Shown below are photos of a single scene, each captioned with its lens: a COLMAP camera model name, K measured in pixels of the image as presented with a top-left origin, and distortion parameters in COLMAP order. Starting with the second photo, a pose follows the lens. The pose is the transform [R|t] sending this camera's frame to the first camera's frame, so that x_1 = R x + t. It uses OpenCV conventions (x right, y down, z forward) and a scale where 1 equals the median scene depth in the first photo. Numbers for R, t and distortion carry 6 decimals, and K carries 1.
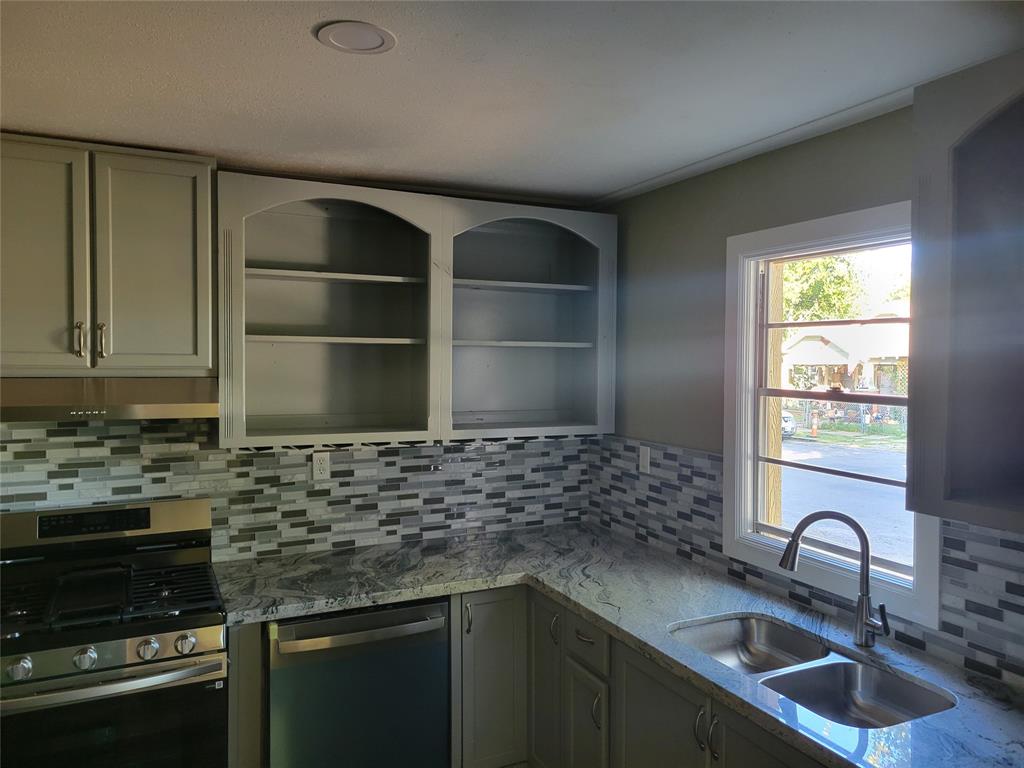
lens RADIAL K [[772.8, 0, 514.1], [0, 772.8, 387.3], [0, 0, 1]] dist [0.044604, -0.013993]
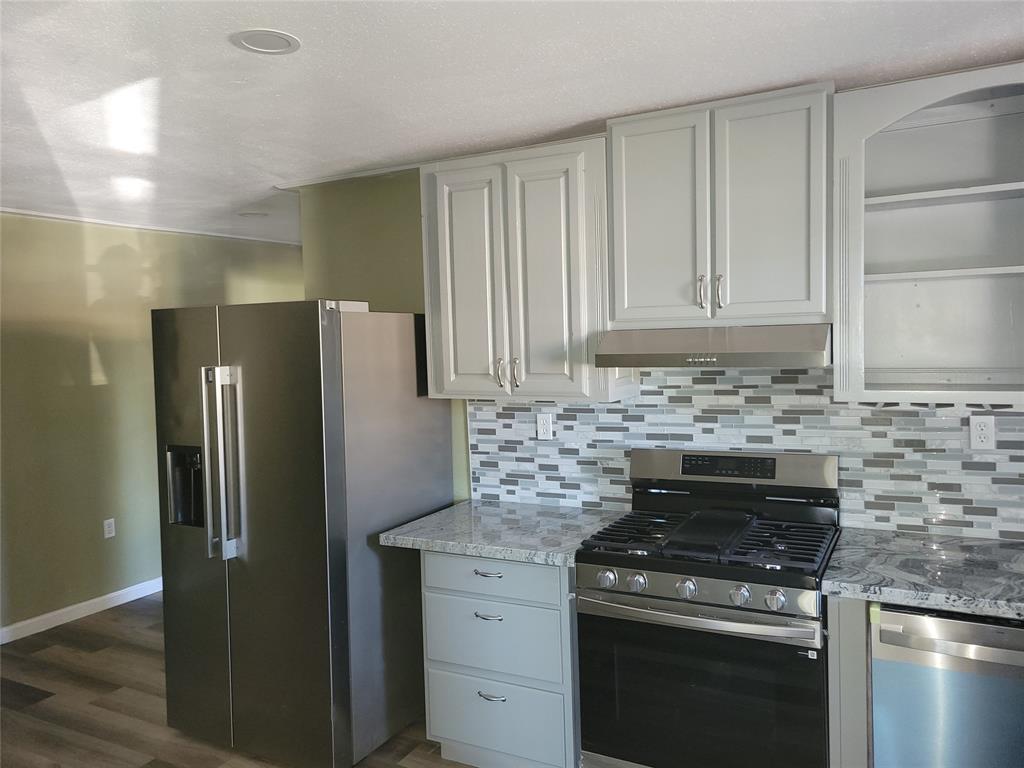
lens RADIAL K [[772.8, 0, 520.3], [0, 772.8, 378.4], [0, 0, 1]] dist [0.044604, -0.013993]
pose [[0.594104, 0.019368, -0.804155, 0.125918], [0.005925, 0.999578, 0.028452, 0.021441], [0.804366, -0.021668, 0.593738, 0.149100]]
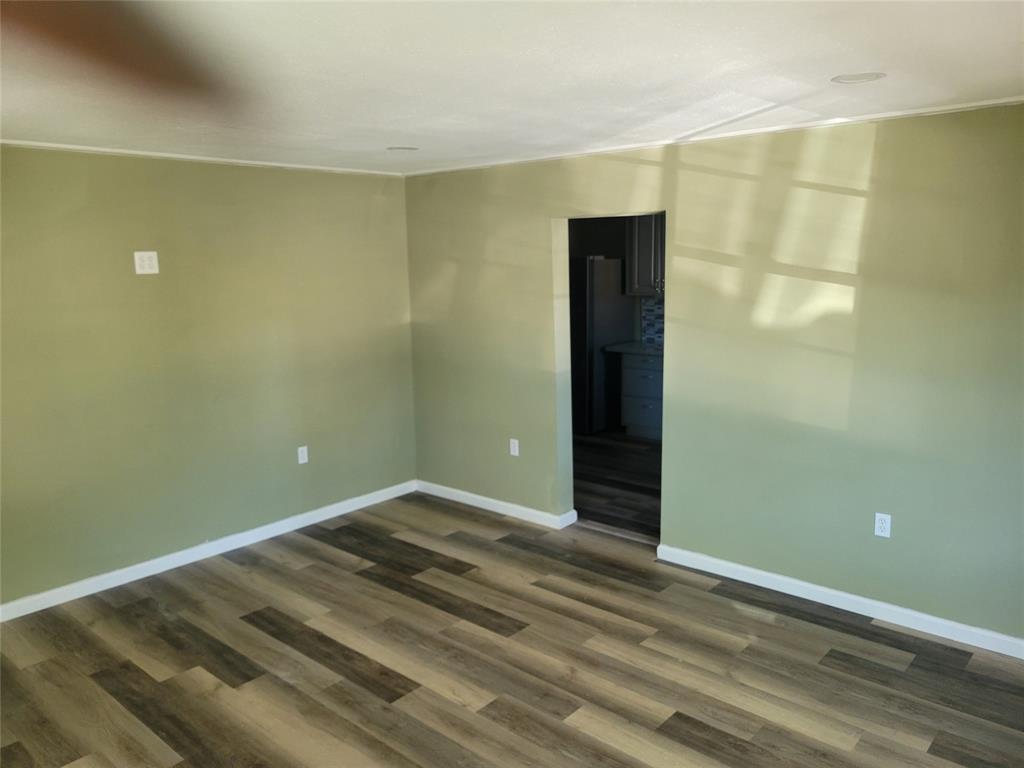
lens RADIAL K [[772.8, 0, 509.1], [0, 772.8, 383.4], [0, 0, 1]] dist [0.044604, -0.013993]
pose [[0.382584, 0.139146, -0.913383, 1.984080], [-0.010771, 0.989199, 0.146184, -0.013659], [0.923858, -0.046090, 0.379951, -1.012416]]
